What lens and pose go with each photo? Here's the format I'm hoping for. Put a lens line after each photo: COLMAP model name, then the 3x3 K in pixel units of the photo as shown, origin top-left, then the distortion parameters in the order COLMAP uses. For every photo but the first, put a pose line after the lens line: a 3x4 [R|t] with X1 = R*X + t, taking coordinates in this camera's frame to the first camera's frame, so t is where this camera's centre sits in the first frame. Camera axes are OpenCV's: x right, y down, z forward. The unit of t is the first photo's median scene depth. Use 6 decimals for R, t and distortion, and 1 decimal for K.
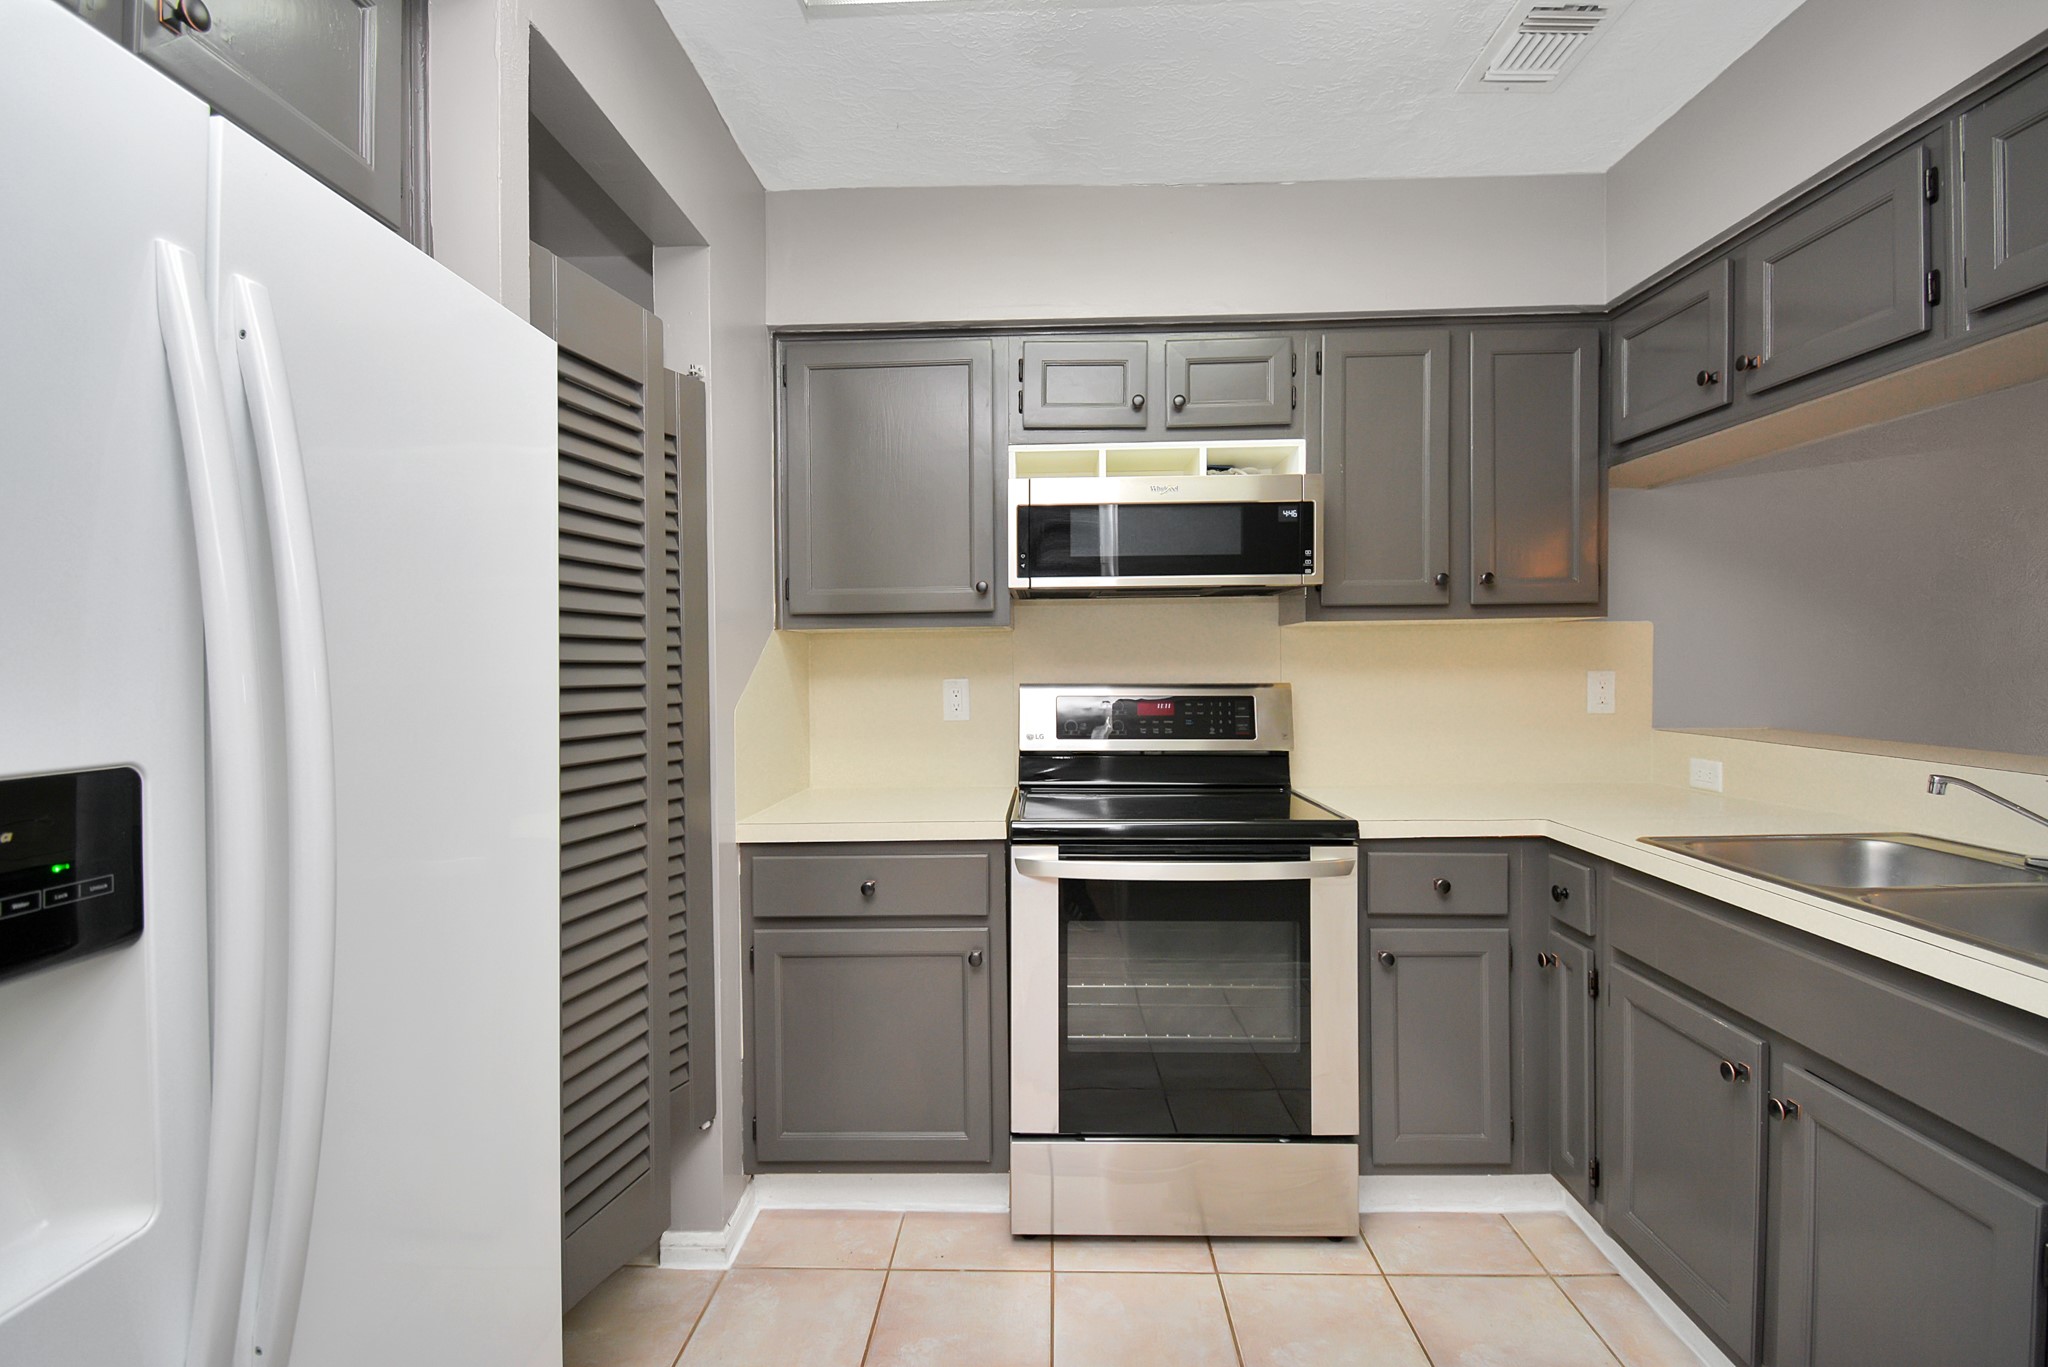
lens RADIAL K [[941.0, 0, 1042.9], [0, 941.0, 671.0], [0, 0, 1]] dist [0.013673, -0.018695]
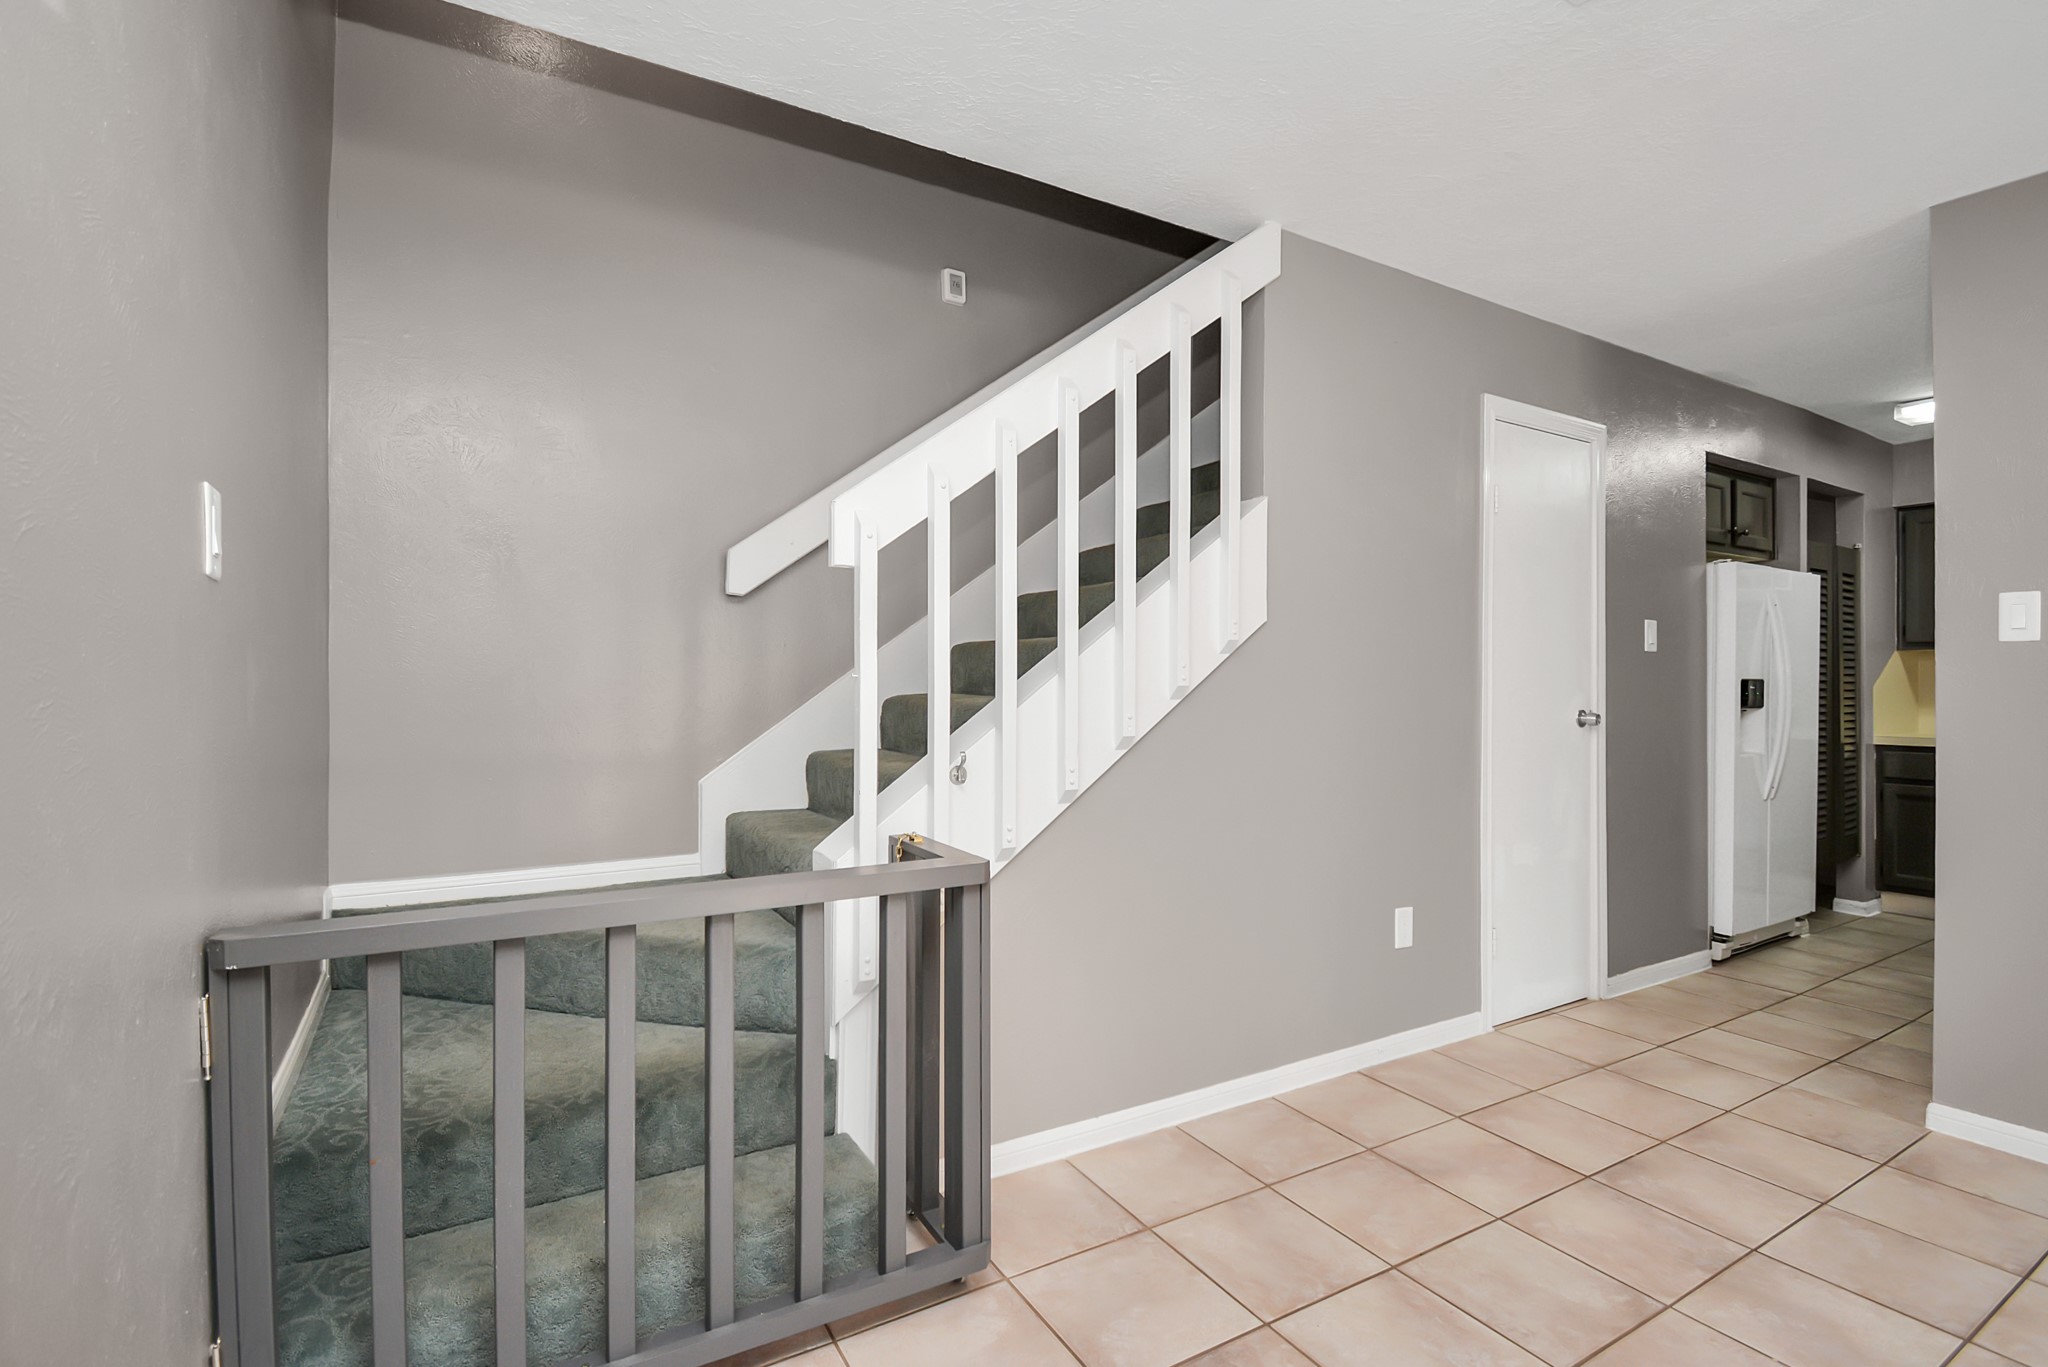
lens RADIAL K [[941.0, 0, 1005.9], [0, 941.0, 680.4], [0, 0, 1]] dist [0.013673, -0.018695]
pose [[0.509376, 0.008164, -0.860505, 0.560201], [-0.011682, 0.999928, 0.002571, 0.046794], [0.860465, 0.008743, 0.509435, -1.967890]]
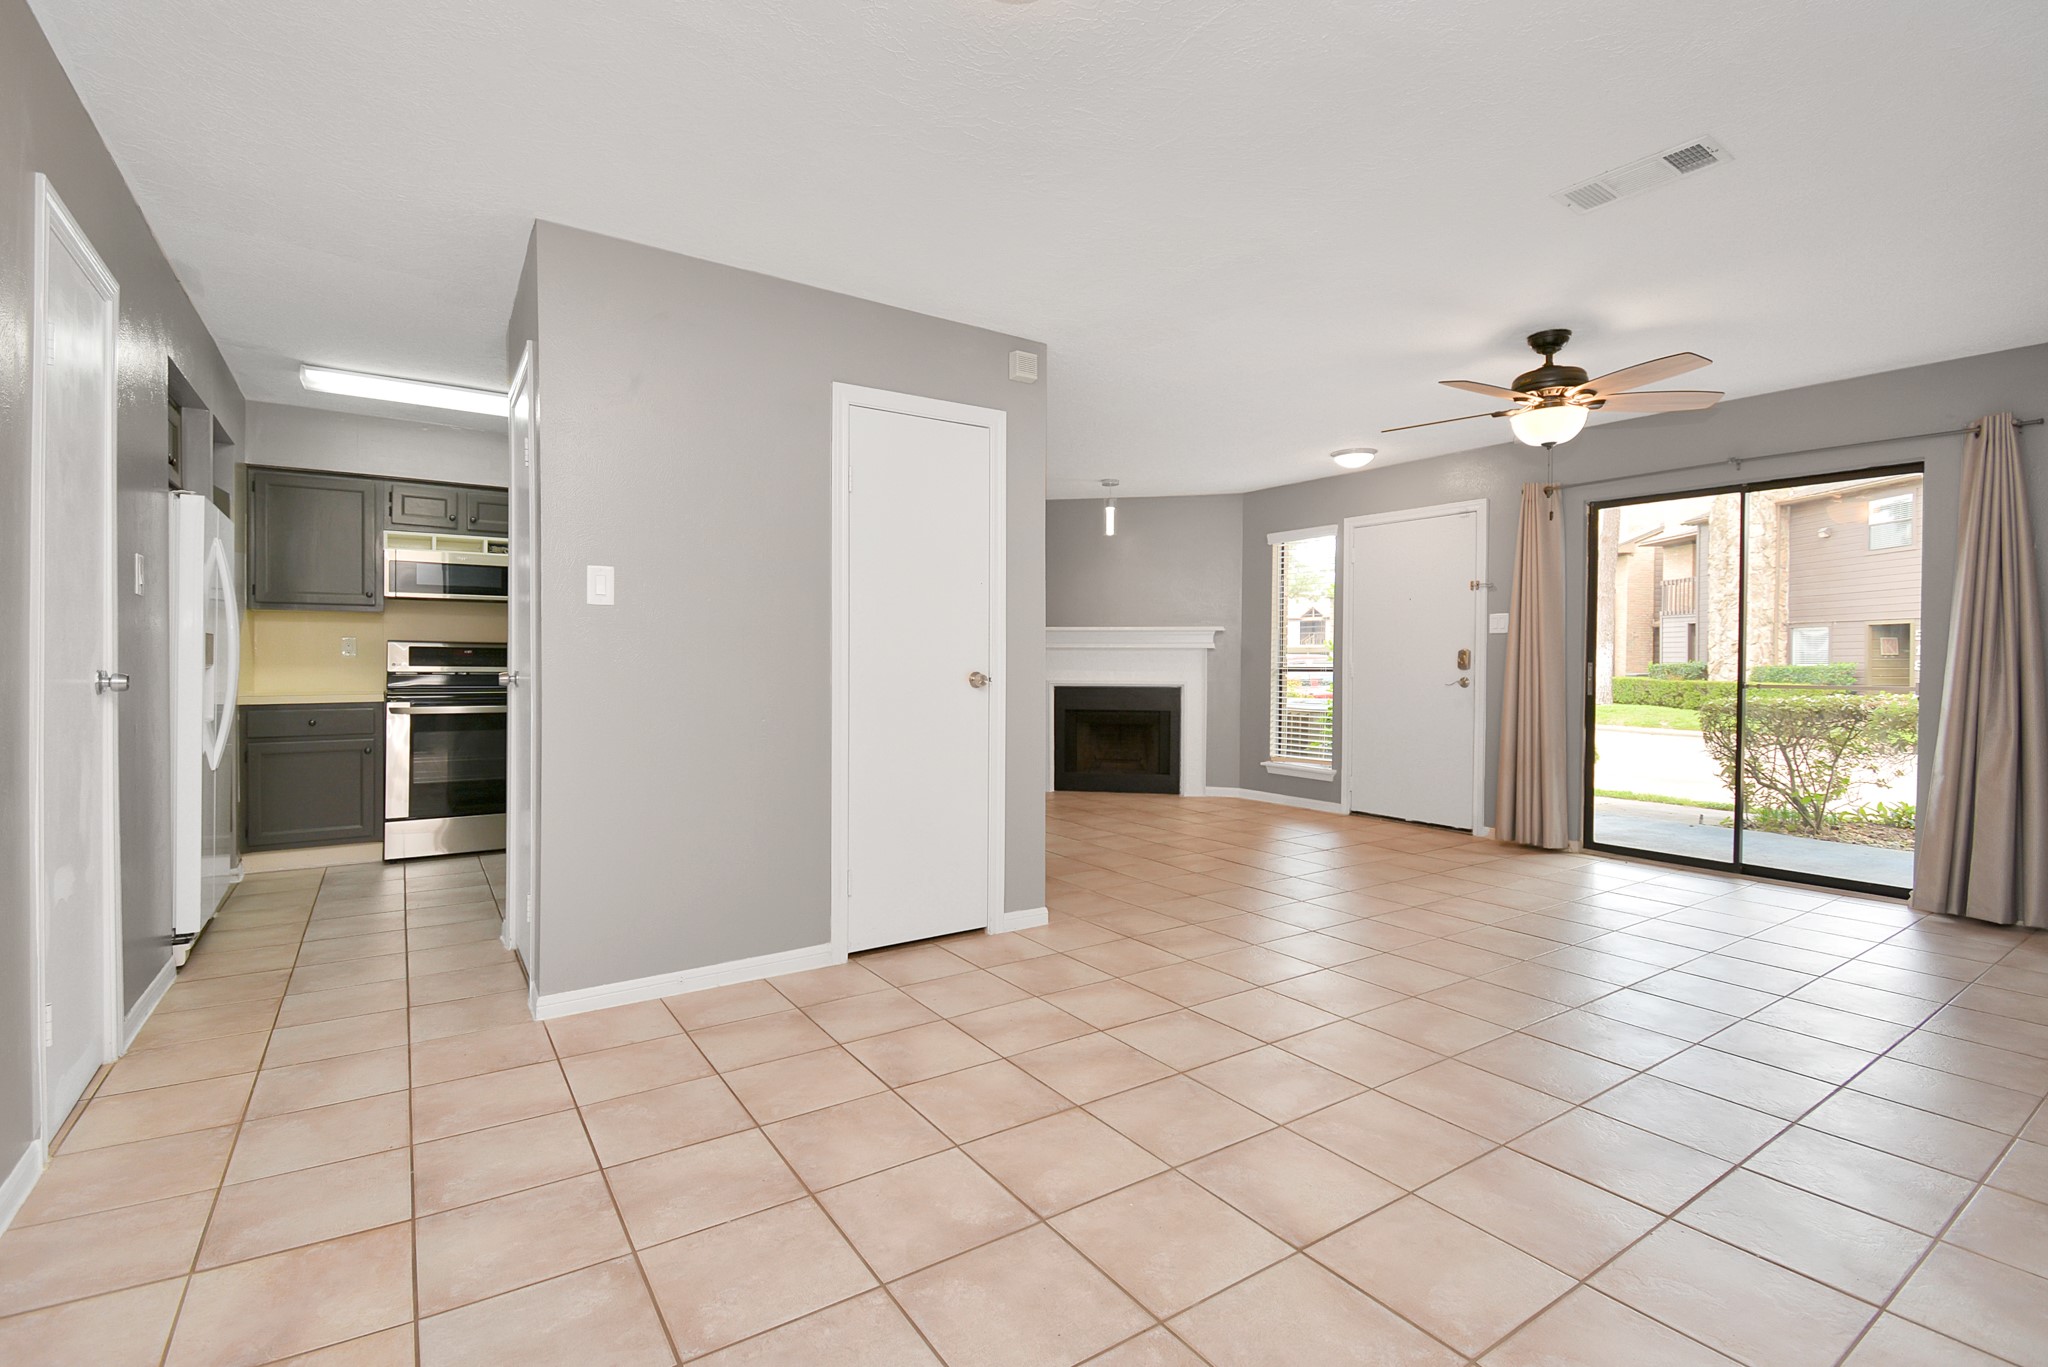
lens RADIAL K [[941.0, 0, 1050.8], [0, 941.0, 669.7], [0, 0, 1]] dist [0.013673, -0.018695]
pose [[0.801091, 0.013385, 0.598393, -0.114927], [-0.013080, 0.999903, -0.004854, 0.086667], [-0.598400, -0.003938, 0.801188, -1.912701]]
